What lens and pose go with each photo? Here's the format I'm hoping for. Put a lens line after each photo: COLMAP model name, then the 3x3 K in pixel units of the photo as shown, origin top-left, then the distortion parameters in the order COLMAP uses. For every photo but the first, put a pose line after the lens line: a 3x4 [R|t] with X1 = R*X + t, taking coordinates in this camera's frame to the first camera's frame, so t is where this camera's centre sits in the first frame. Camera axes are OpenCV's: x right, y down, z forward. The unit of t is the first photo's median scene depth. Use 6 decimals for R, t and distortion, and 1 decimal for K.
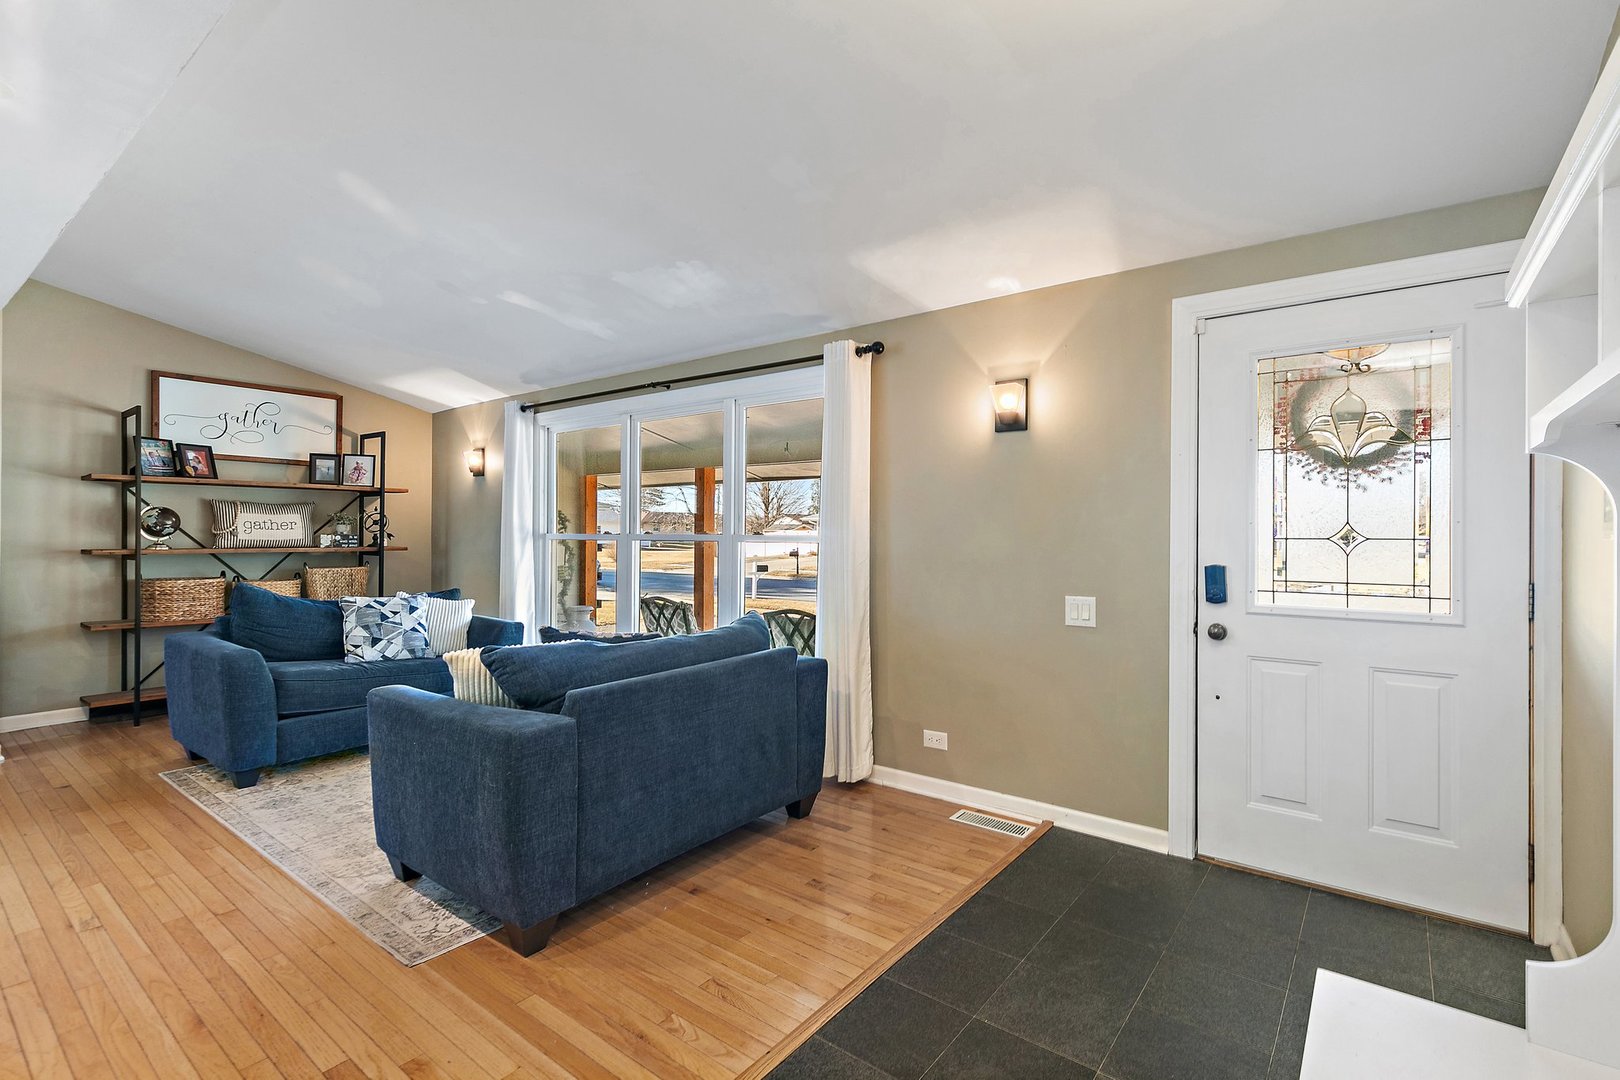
lens RADIAL K [[739.3, 0, 801.9], [0, 739.3, 536.4], [0, 0, 1]] dist [-0.003140, 0.000857]
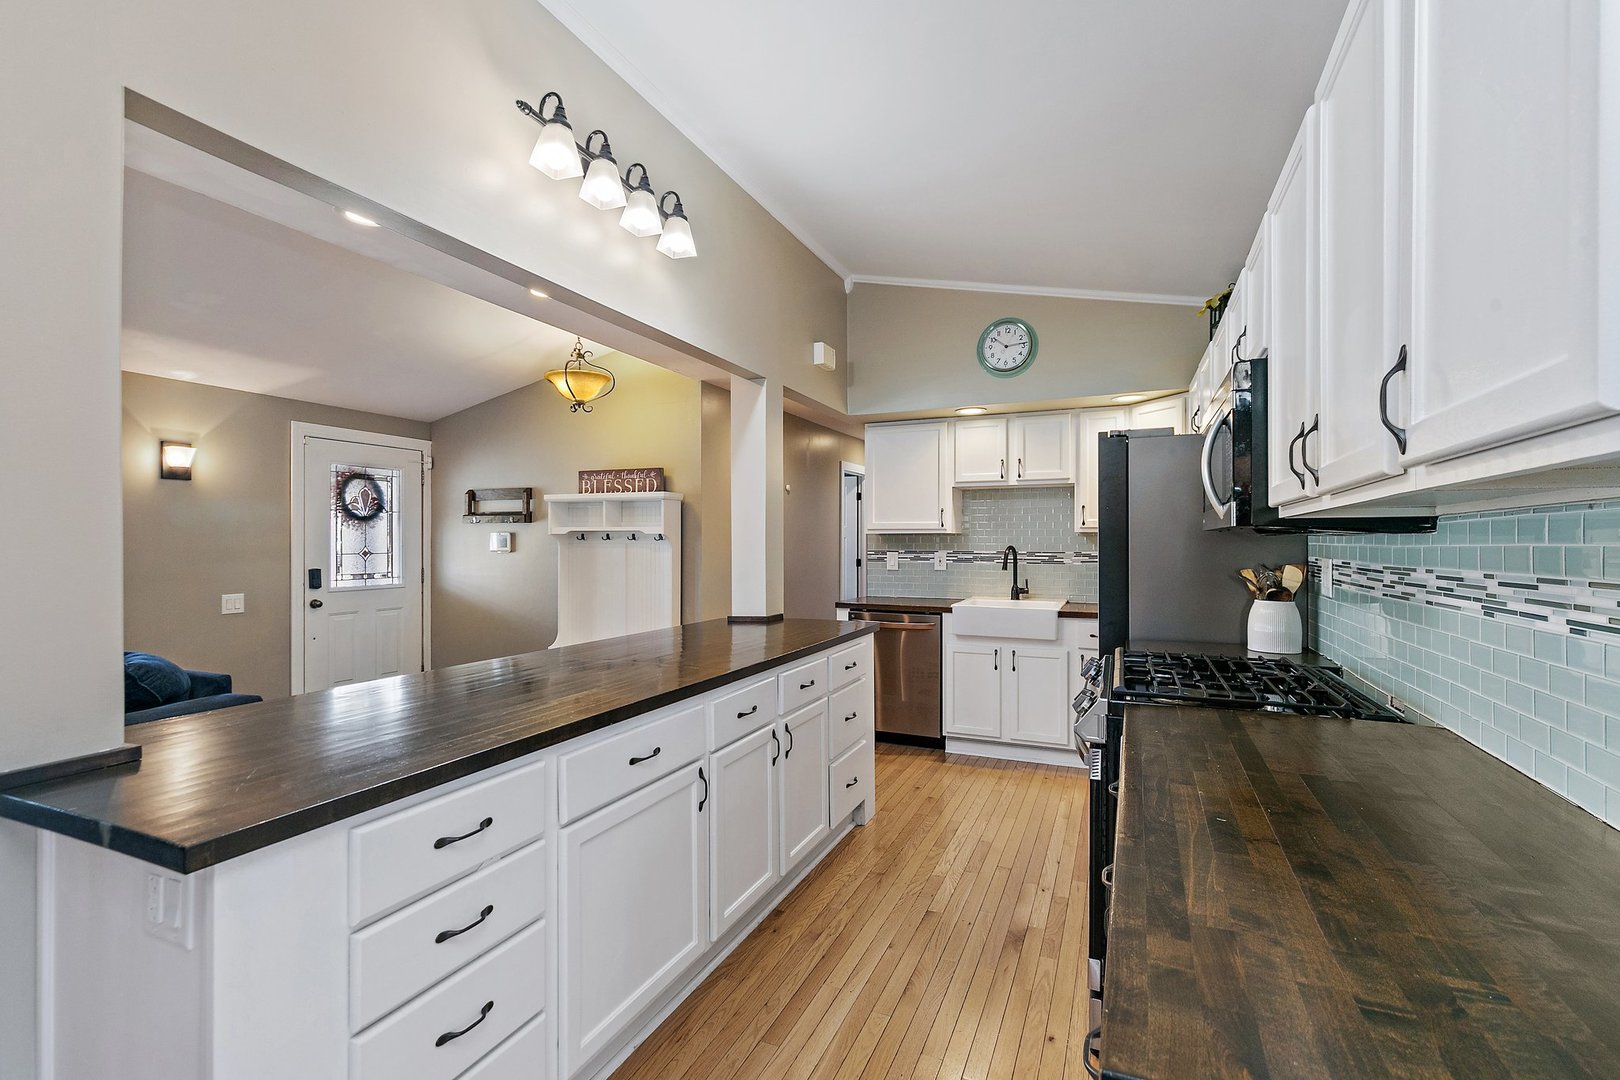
lens RADIAL K [[739.3, 0, 816.8], [0, 739.3, 551.7], [0, 0, 1]] dist [-0.003140, 0.000857]
pose [[-0.272475, -0.003621, 0.962156, -1.427155], [0.020643, 0.999741, 0.009608, 0.003845], [-0.961941, 0.022479, -0.272330, 0.242672]]
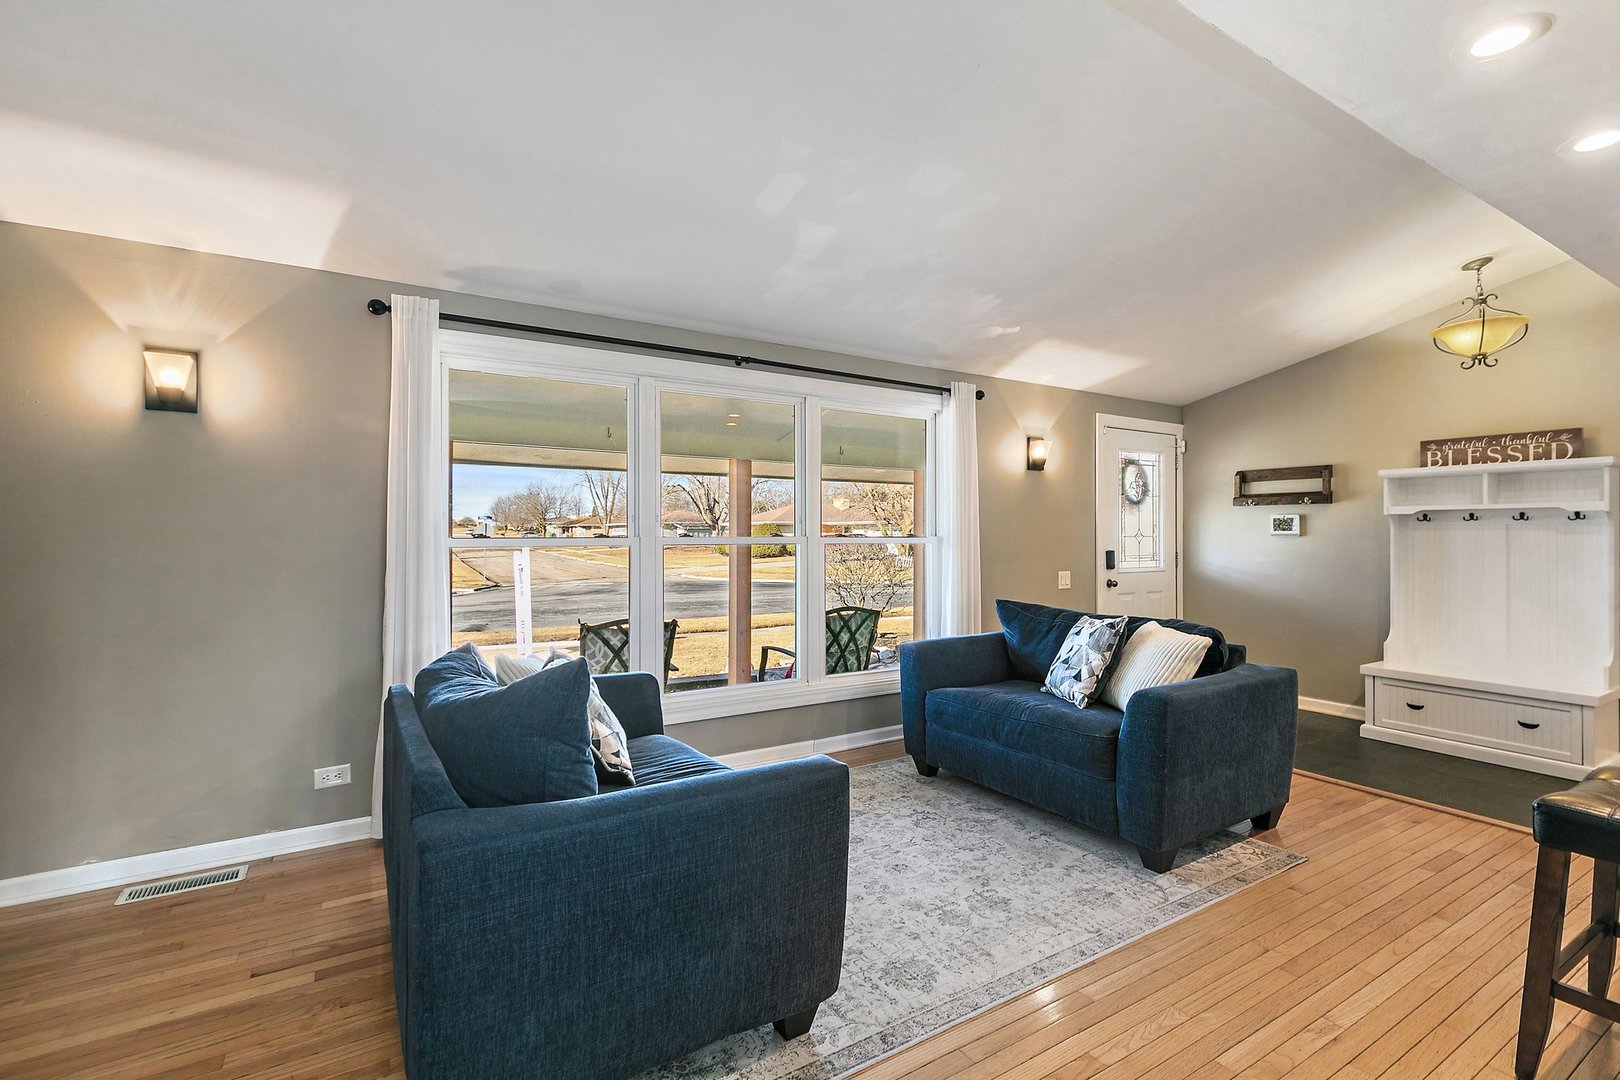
lens RADIAL K [[739.3, 0, 795.2], [0, 739.3, 543.9], [0, 0, 1]] dist [-0.003140, 0.000857]
pose [[0.354644, -0.002910, 0.934997, -1.443935], [0.013586, 0.999906, -0.002041, 0.013063], [-0.934903, 0.013427, 0.354650, 0.963463]]
